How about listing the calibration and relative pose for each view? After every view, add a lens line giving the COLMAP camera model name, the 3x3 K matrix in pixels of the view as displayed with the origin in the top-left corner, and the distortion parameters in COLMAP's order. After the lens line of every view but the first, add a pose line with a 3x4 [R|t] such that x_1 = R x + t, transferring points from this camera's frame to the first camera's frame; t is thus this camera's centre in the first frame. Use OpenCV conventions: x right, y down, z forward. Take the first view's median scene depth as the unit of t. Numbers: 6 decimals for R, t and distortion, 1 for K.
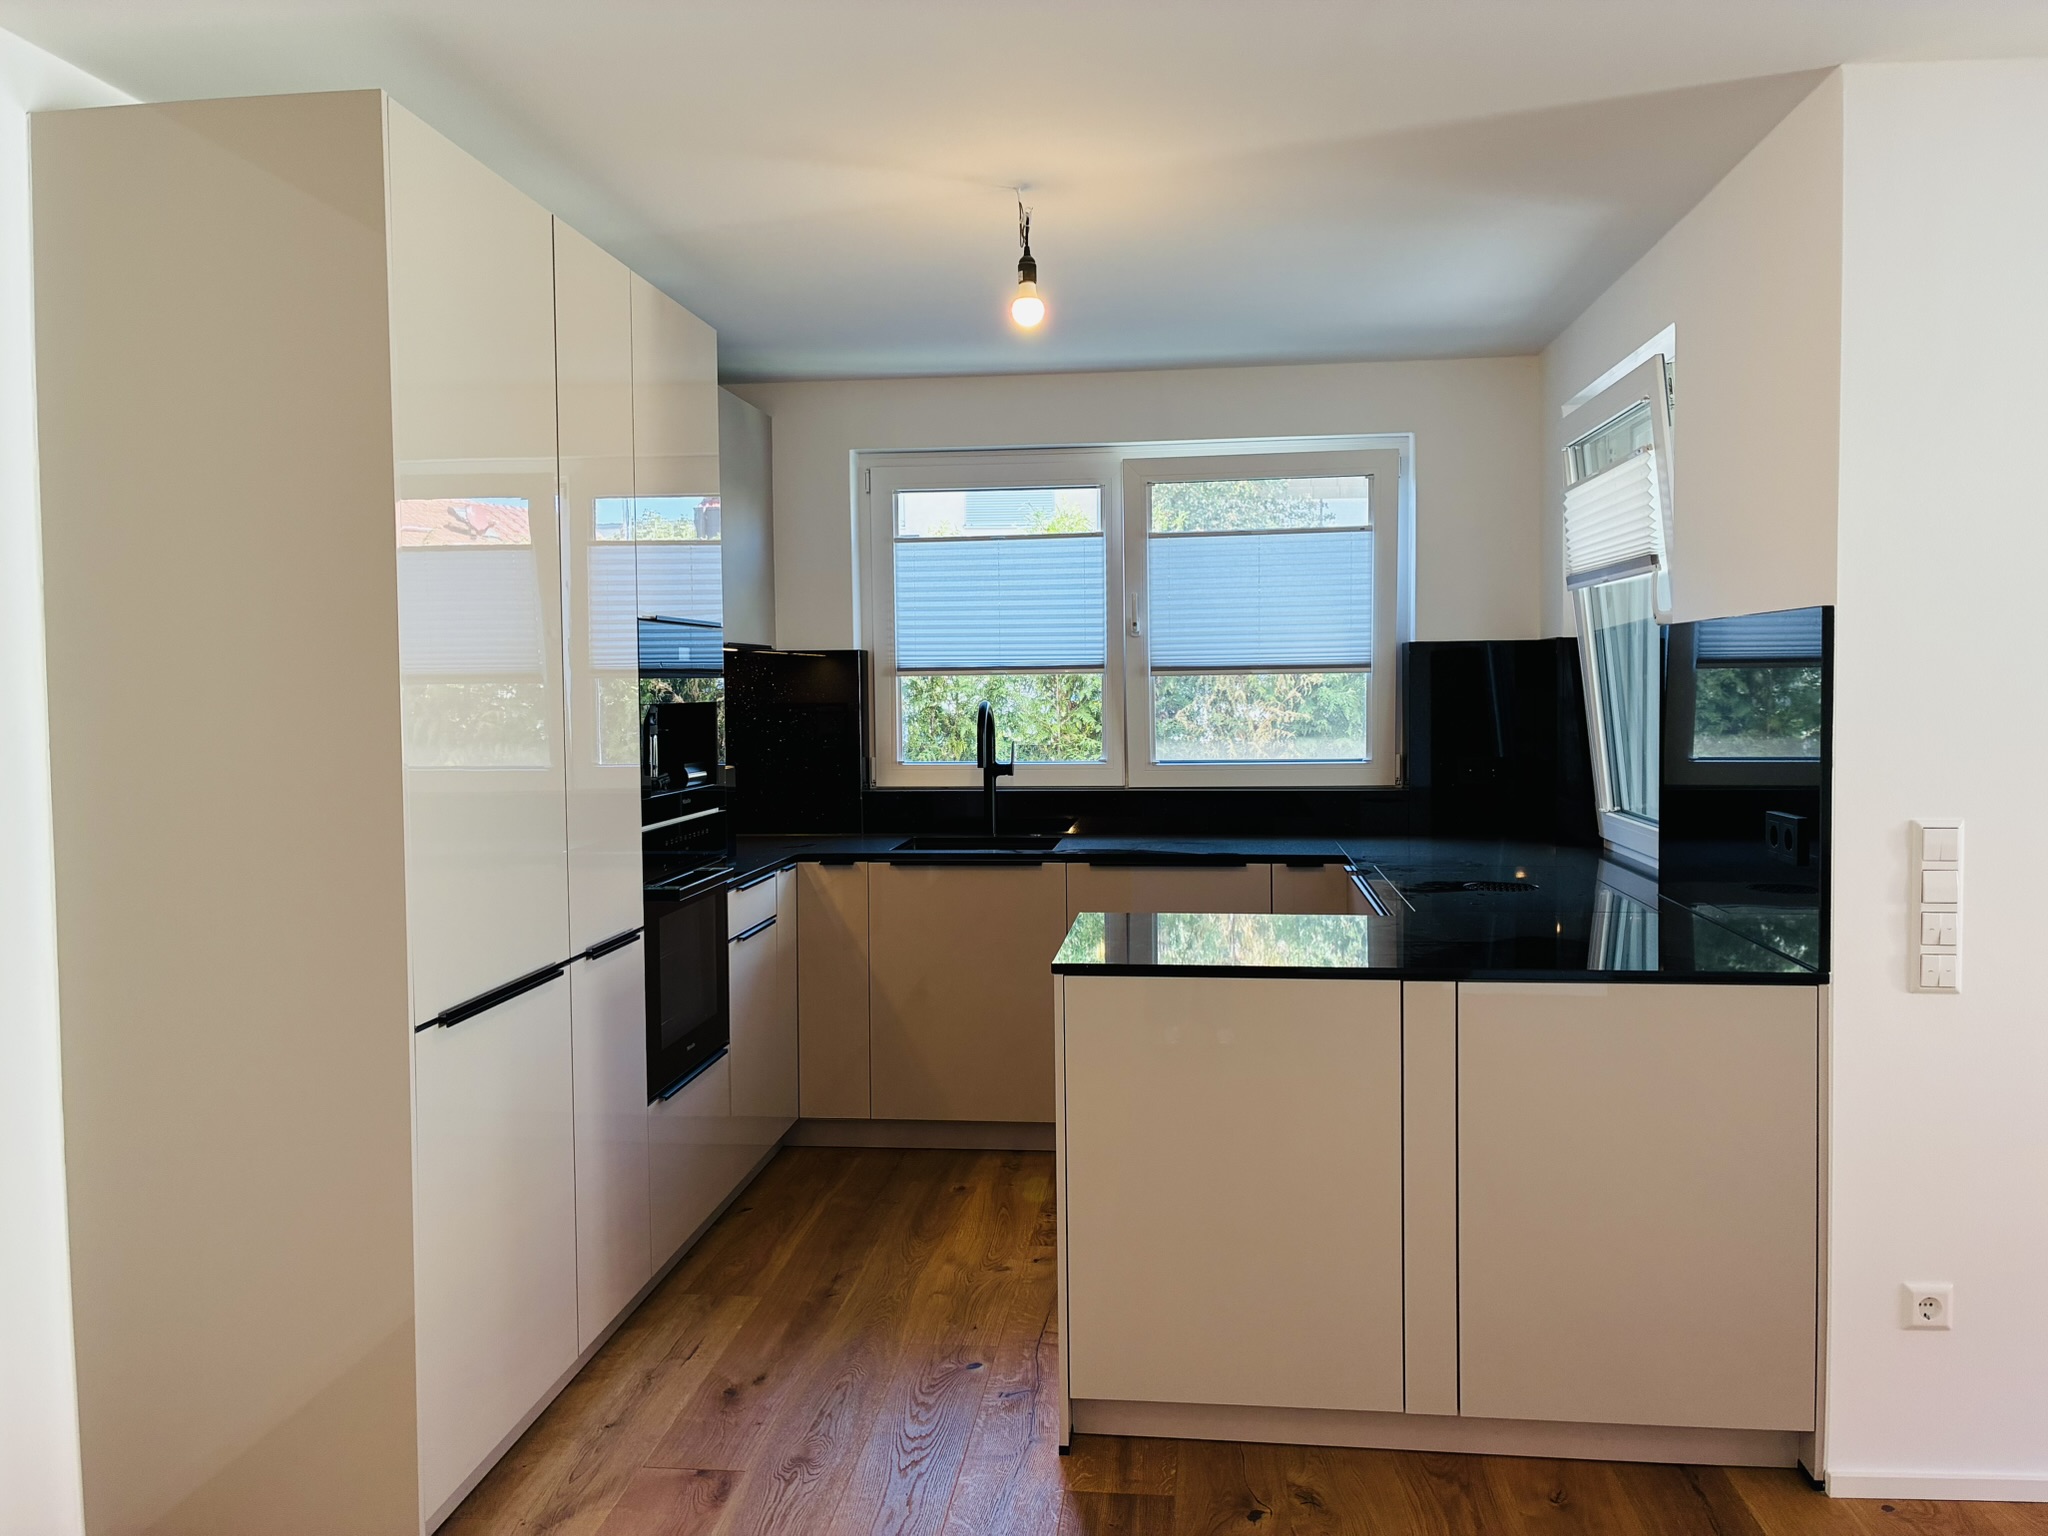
lens RADIAL K [[1548.7, 0, 1037.8], [0, 1548.7, 761.5], [0, 0, 1]] dist [0.023619, -0.042706]
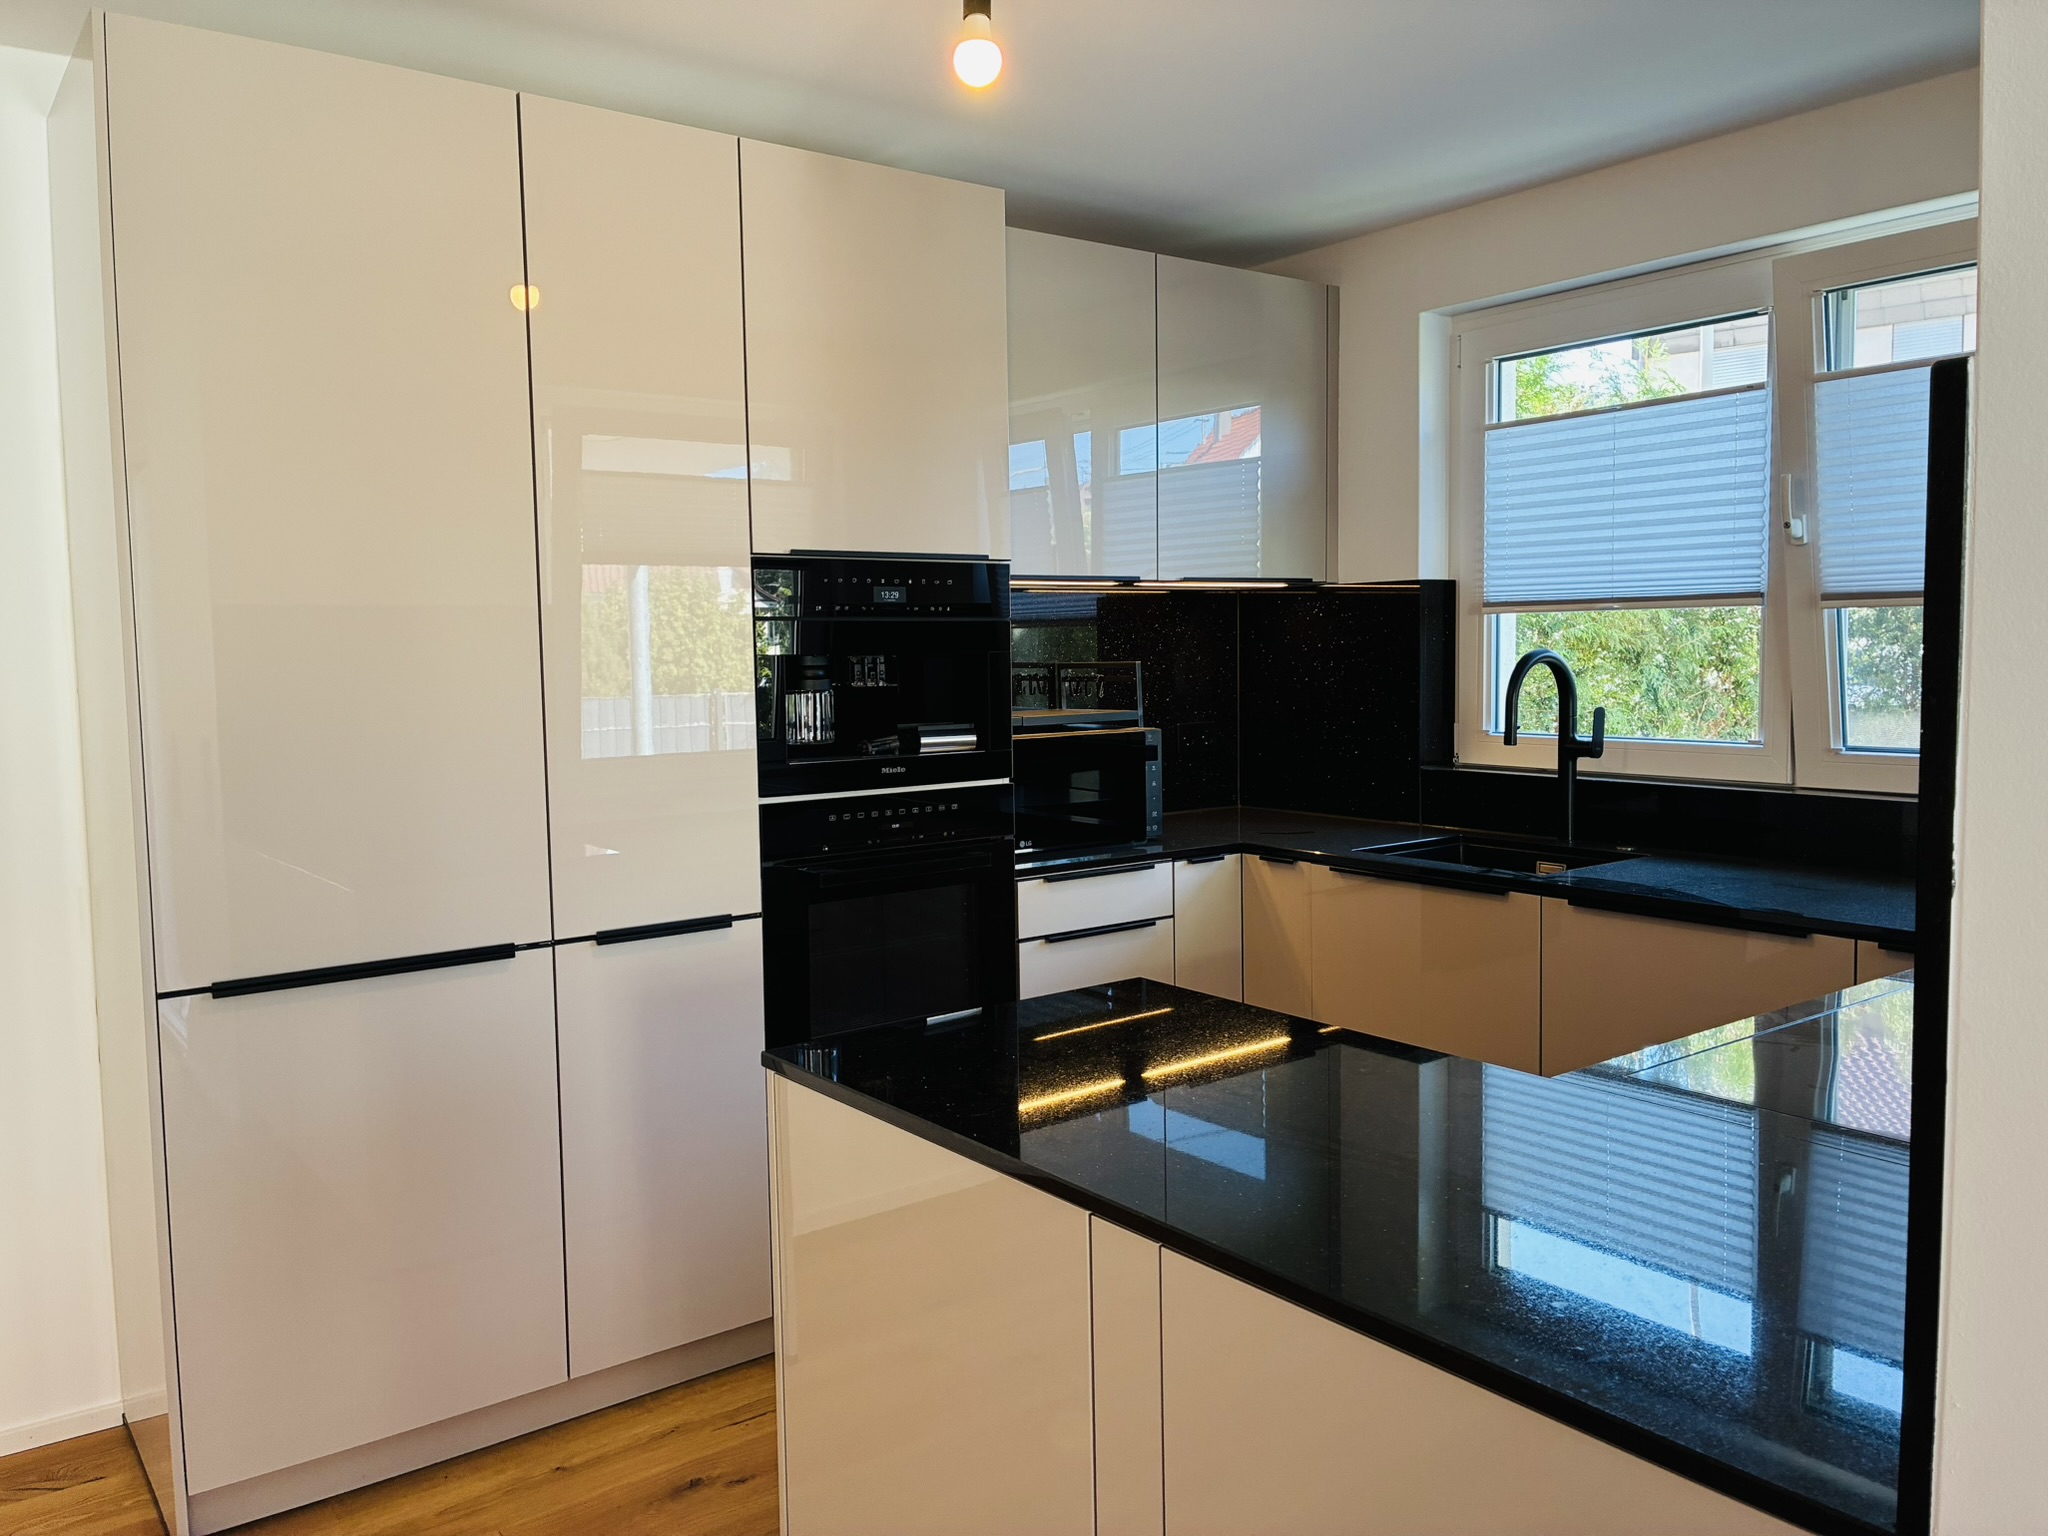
lens RADIAL K [[1548.7, 0, 1021.4], [0, 1548.7, 756.6], [0, 0, 1]] dist [0.023619, -0.042706]
pose [[0.681228, 0.055757, -0.729945, 0.312319], [-0.028396, 0.998357, 0.049759, -0.018451], [0.731520, -0.013170, 0.681692, 0.347443]]
